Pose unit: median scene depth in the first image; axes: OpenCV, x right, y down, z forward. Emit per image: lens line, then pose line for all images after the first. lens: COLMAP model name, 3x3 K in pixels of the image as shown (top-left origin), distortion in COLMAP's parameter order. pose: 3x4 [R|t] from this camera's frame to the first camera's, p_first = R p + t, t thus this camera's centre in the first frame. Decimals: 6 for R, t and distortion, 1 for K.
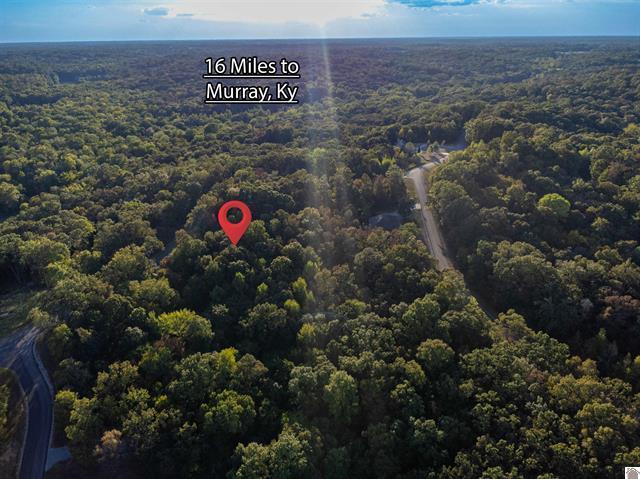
lens RADIAL K [[472.4, 0, 320.0], [0, 472.4, 239.5], [0, 0, 1]] dist [0.011077, -0.014789]
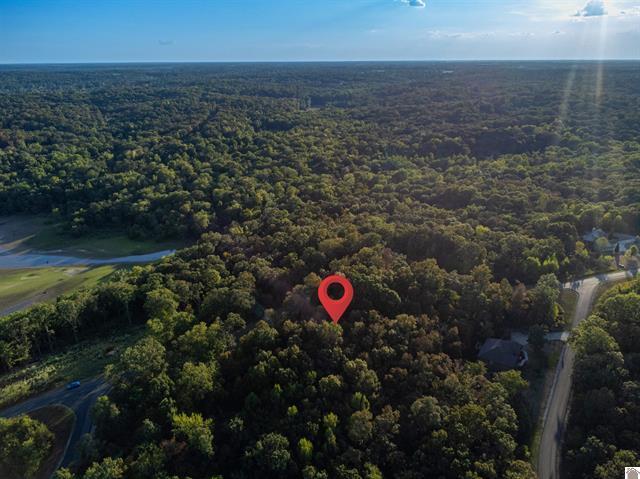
lens RADIAL K [[472.4, 0, 320.0], [0, 472.4, 239.5], [0, 0, 1]] dist [0.011077, -0.014789]
pose [[0.872405, 0.181117, -0.453990, 0.127019], [-0.197089, 0.980308, 0.012355, -0.110444], [0.447287, 0.078698, 0.890921, 0.075479]]
